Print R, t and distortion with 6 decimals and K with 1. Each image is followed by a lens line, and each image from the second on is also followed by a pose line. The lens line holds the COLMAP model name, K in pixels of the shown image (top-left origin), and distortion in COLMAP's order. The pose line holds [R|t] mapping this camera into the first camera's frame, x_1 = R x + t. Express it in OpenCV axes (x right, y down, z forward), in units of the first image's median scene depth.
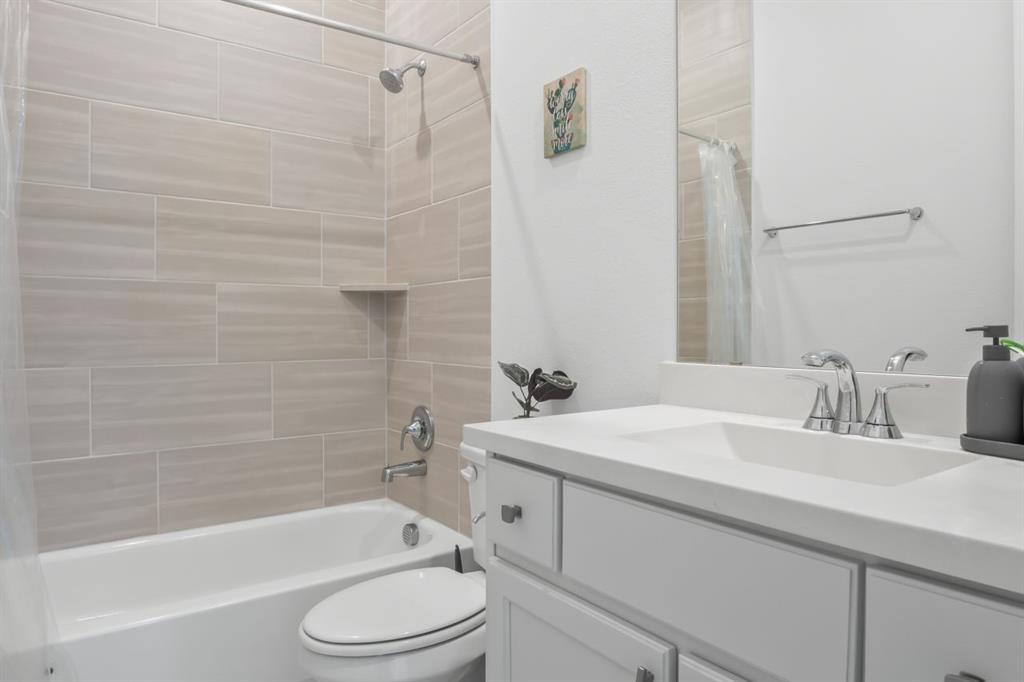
lens RADIAL K [[679.7, 0, 492.4], [0, 679.7, 339.4], [0, 0, 1]] dist [-0.004270, -0.004493]
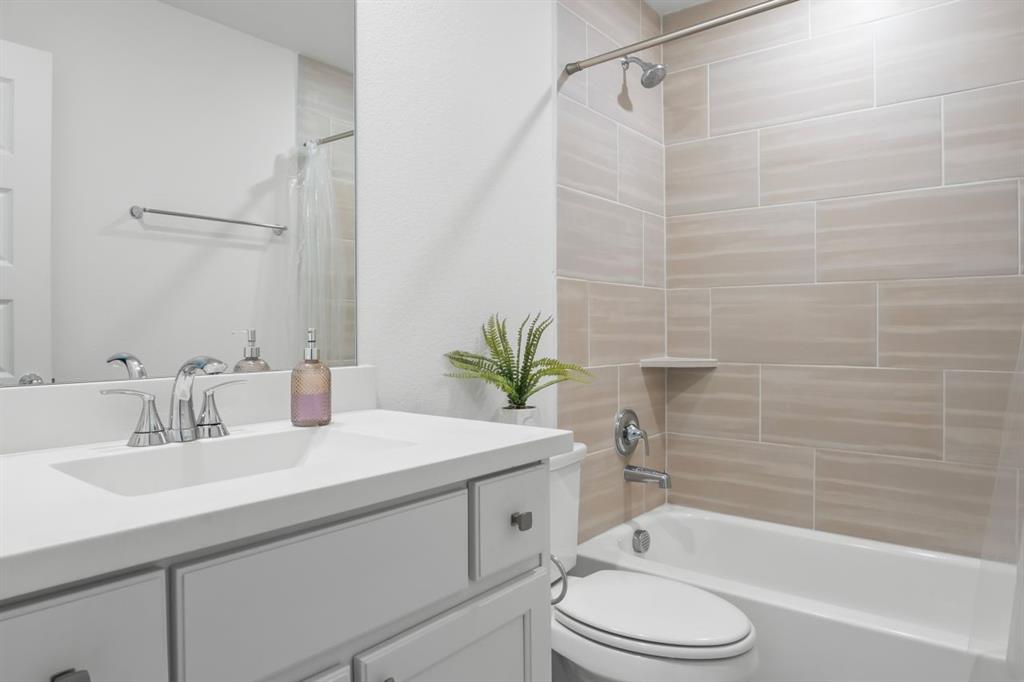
lens RADIAL K [[654.0, 0, 511.5], [0, 654.0, 334.4], [0, 0, 1]] dist [-0.017279, -0.005561]
pose [[-0.294018, -0.002090, 0.955798, -0.589014], [0.030896, 0.999454, 0.011689, -0.015911], [-0.955300, 0.032967, -0.293793, 0.877119]]
